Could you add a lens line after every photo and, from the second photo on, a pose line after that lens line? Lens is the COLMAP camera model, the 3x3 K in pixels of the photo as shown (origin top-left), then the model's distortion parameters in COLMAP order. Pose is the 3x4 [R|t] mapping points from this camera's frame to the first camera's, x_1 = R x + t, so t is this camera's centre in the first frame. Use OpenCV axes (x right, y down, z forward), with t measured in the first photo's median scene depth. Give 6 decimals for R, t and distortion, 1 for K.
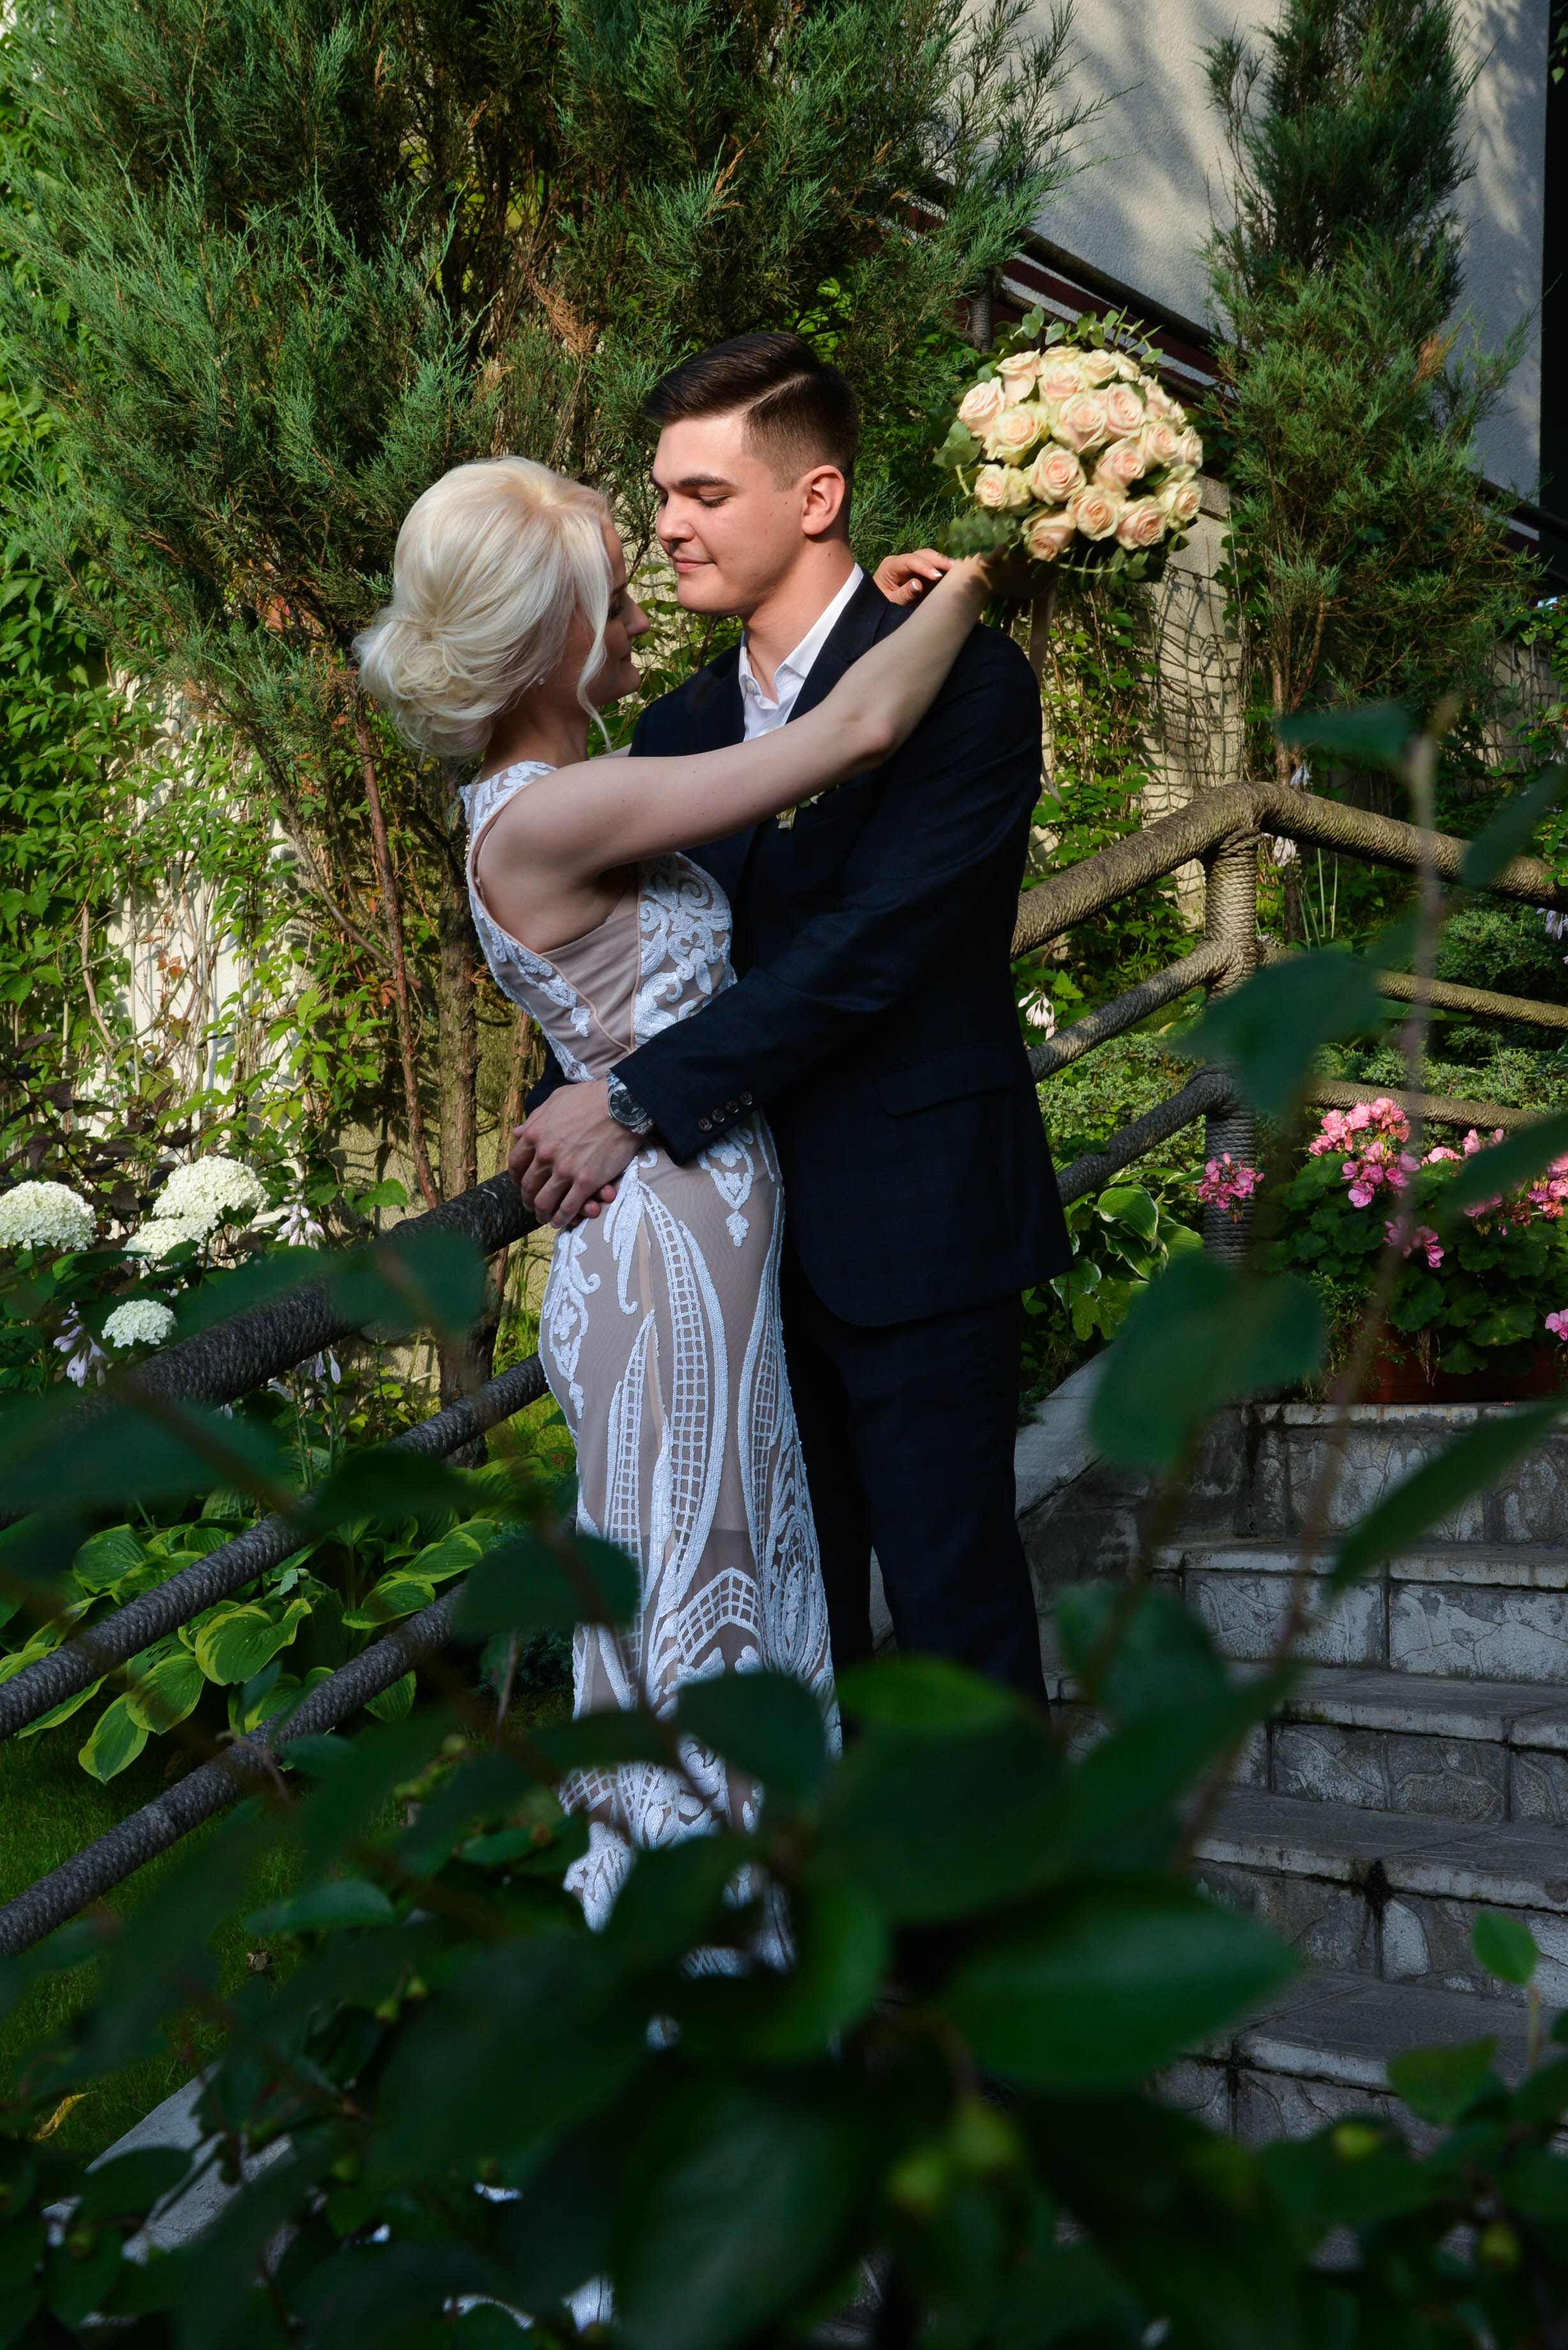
lens RADIAL K [[3059.6, 0, 784.0], [0, 3059.6, 1175.0], [0, 0, 1]] dist [0.151783, 0.050879]
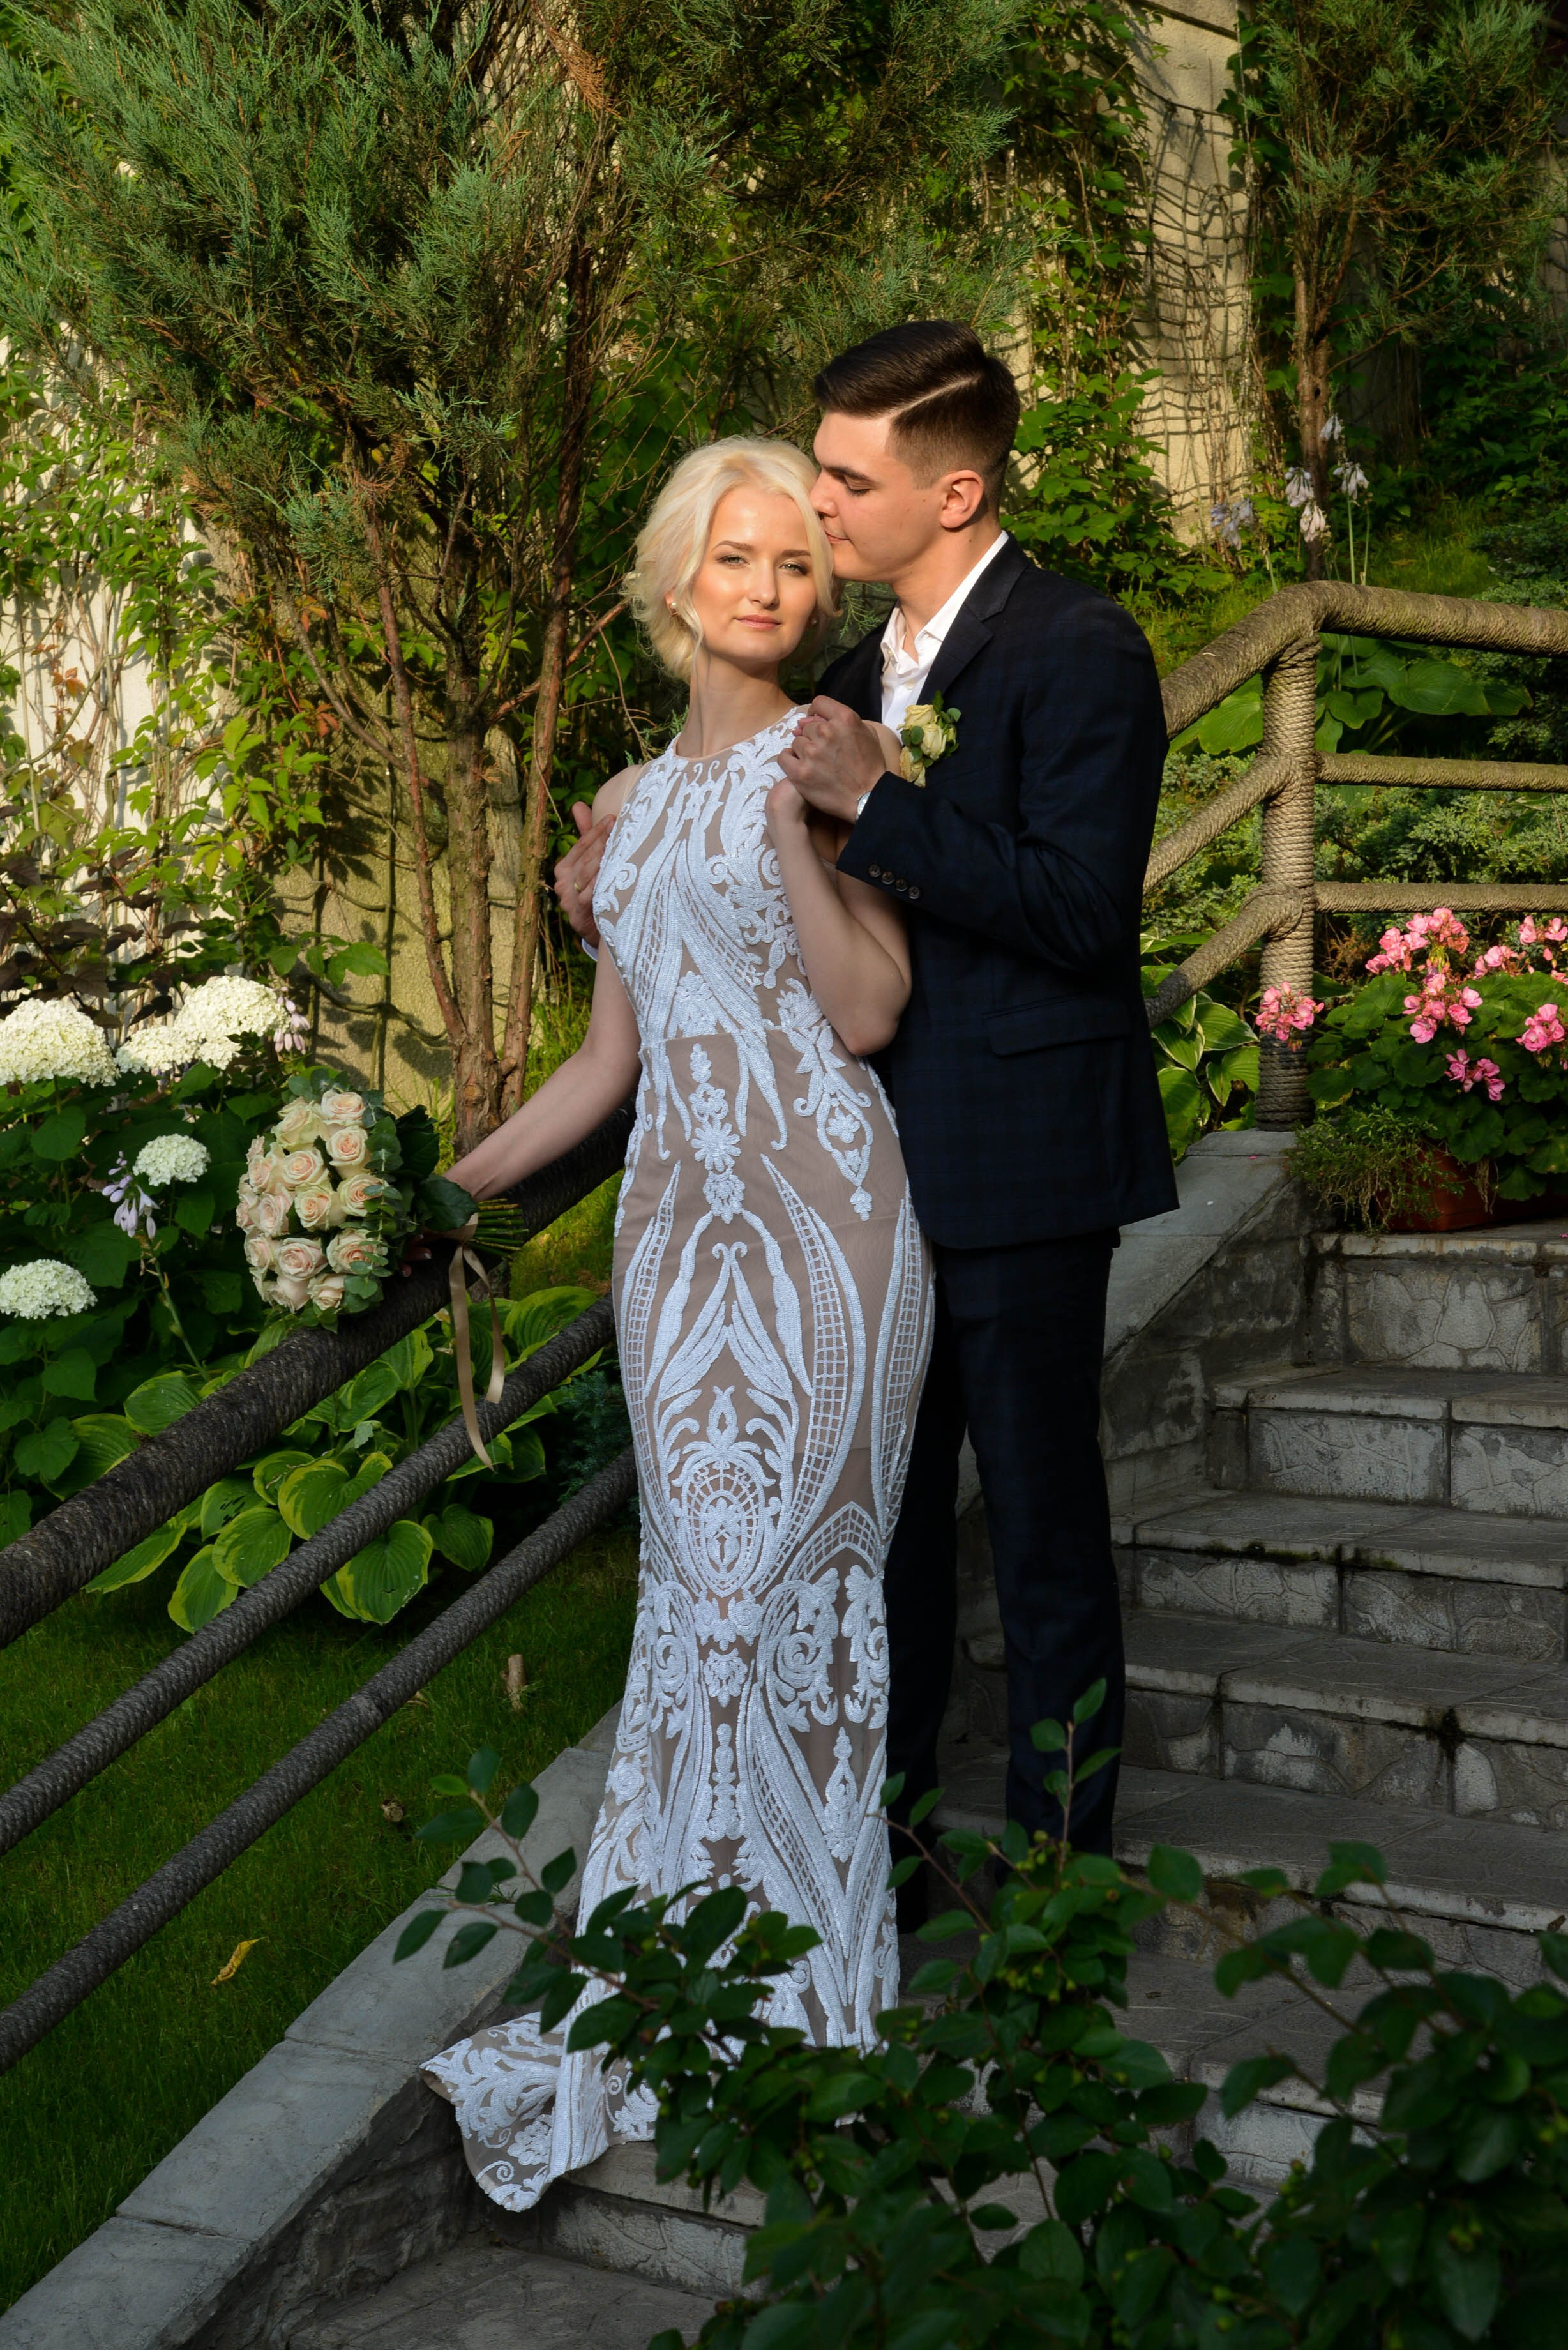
lens RADIAL K [[3991.0, 0, 784.0], [0, 3991.0, 1175.0], [0, 0, 1]] dist [0.340052, 0.216168]
pose [[0.998654, -0.016685, 0.049112, -0.054599], [0.010415, 0.992069, 0.125260, -0.072771], [-0.050812, -0.124580, 0.990908, -0.187770]]
